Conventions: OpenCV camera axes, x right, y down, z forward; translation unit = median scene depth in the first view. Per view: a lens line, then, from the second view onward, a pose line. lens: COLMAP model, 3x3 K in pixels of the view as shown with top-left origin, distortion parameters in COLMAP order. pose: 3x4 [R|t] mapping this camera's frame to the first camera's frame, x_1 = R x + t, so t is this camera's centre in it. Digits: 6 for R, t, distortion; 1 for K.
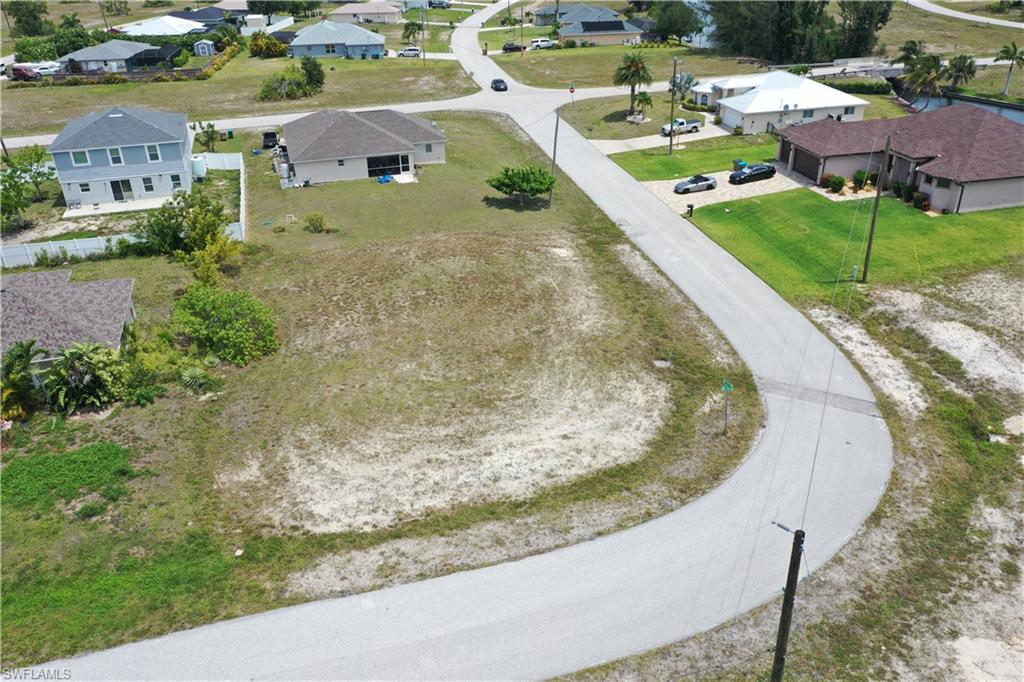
lens RADIAL K [[812.6, 0, 510.2], [0, 812.6, 339.5], [0, 0, 1]] dist [0.018548, -0.002838]
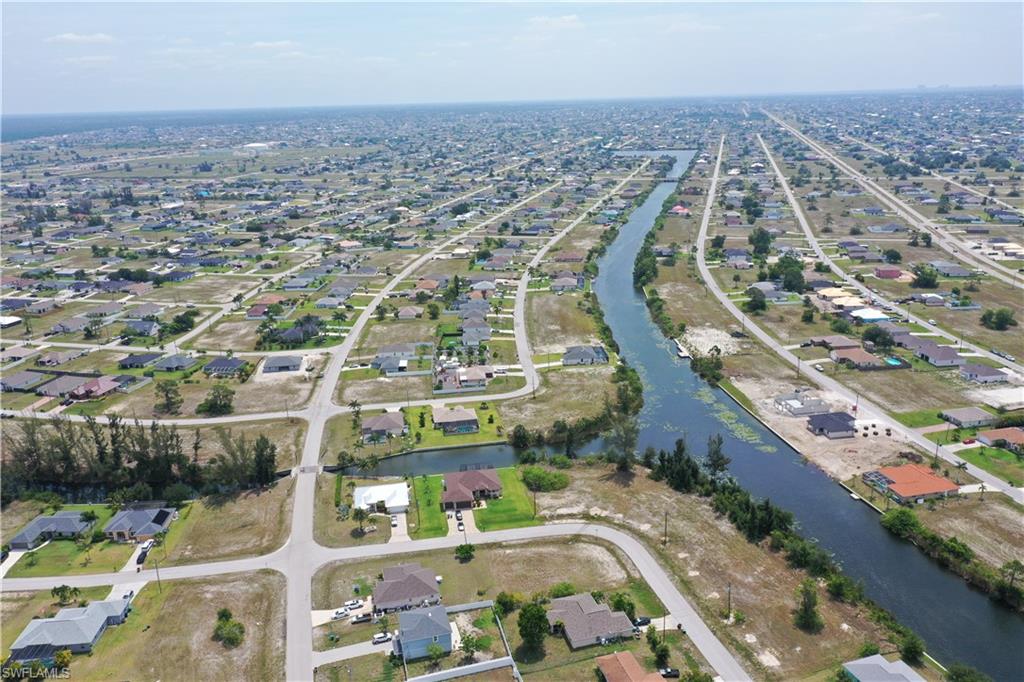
lens RADIAL K [[812.6, 0, 510.2], [0, 812.6, 339.5], [0, 0, 1]] dist [0.018548, -0.002838]
pose [[0.036044, -0.263976, 0.963855, -2.833277], [0.485244, 0.847777, 0.214039, -1.497431], [-0.873636, 0.459990, 0.158650, -0.013214]]
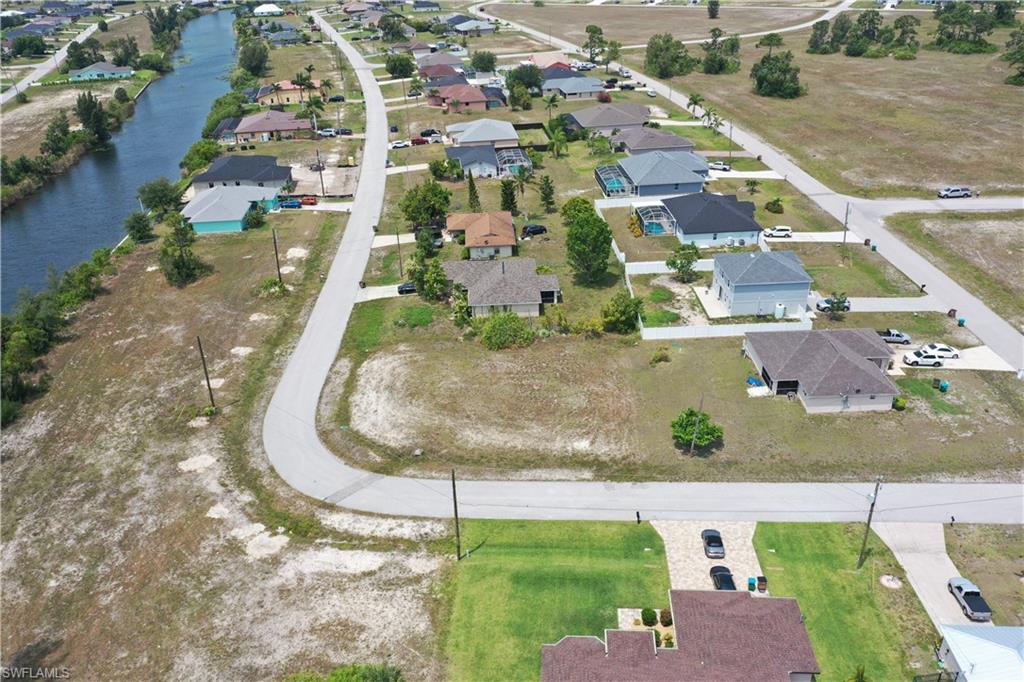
lens RADIAL K [[812.6, 0, 510.2], [0, 812.6, 339.5], [0, 0, 1]] dist [0.018548, -0.002838]
pose [[-0.268446, 0.477533, -0.836600, 1.064739], [-0.410078, 0.729202, 0.547814, -0.860164], [0.871650, 0.490129, 0.000074, 0.713930]]
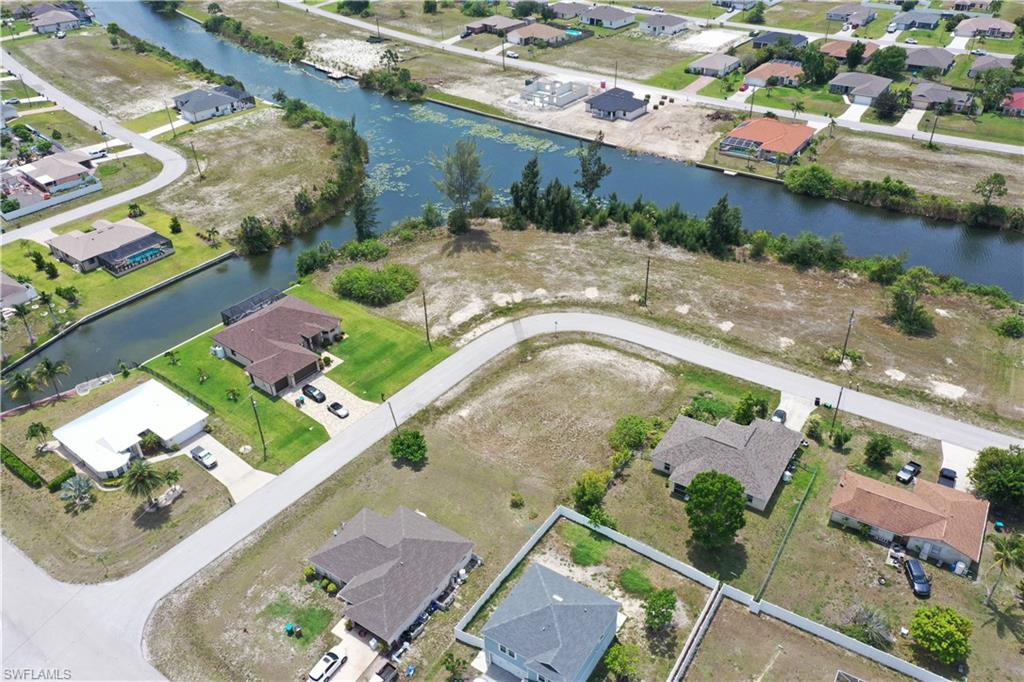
lens RADIAL K [[812.6, 0, 510.2], [0, 812.6, 339.5], [0, 0, 1]] dist [0.018548, -0.002838]
pose [[-0.633763, -0.395399, 0.664834, -1.125756], [0.396402, 0.572032, 0.718084, -1.425480], [-0.664236, 0.718637, -0.205796, 1.075096]]
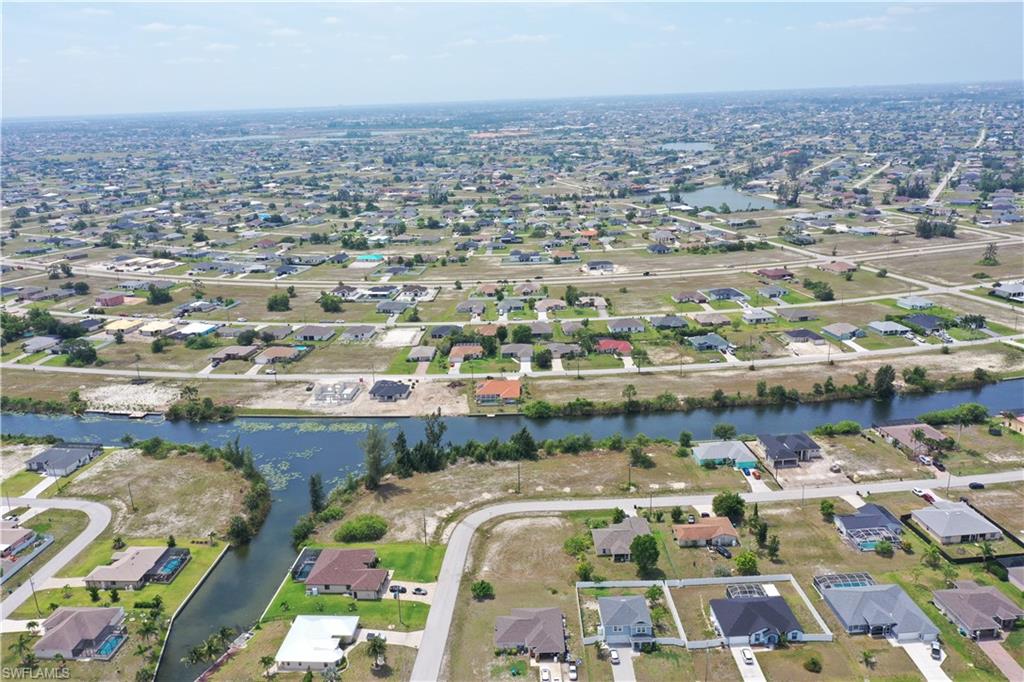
lens RADIAL K [[812.6, 0, 510.2], [0, 812.6, 339.5], [0, 0, 1]] dist [0.018548, -0.002838]
pose [[-0.956873, -0.024480, 0.289474, -0.909680], [0.184807, 0.717524, 0.671569, -2.795164], [-0.224145, 0.696103, -0.682056, 2.380462]]
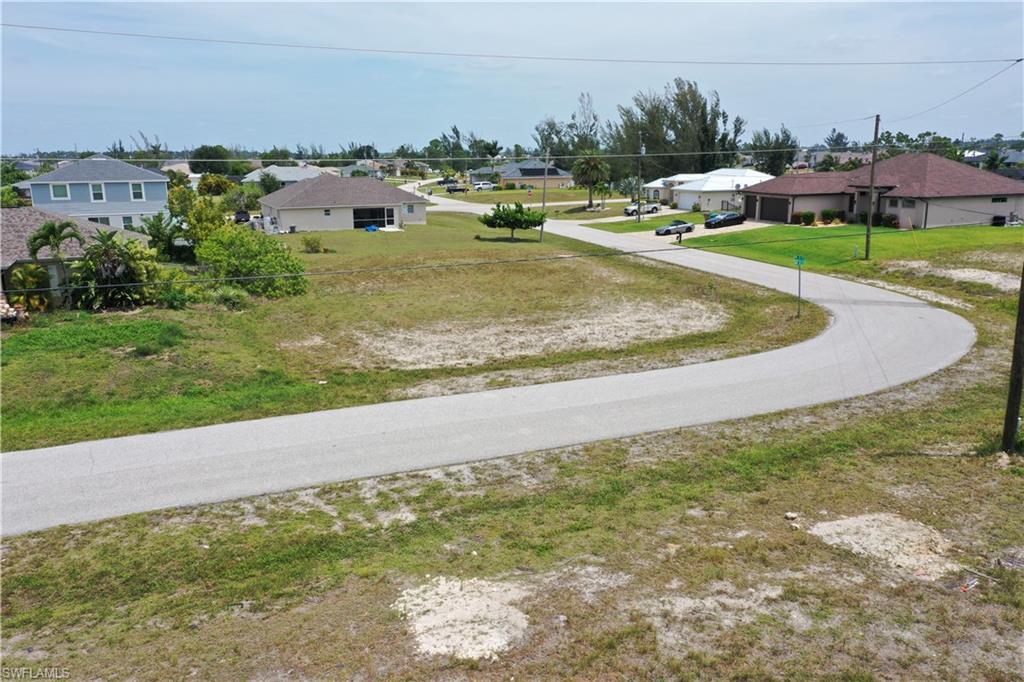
lens RADIAL K [[812.6, 0, 510.2], [0, 812.6, 339.5], [0, 0, 1]] dist [0.018548, -0.002838]
pose [[0.993220, -0.014198, 0.115376, -0.112481], [0.043095, 0.966764, -0.252013, 0.216331], [-0.107963, 0.255276, 0.960822, 0.058808]]
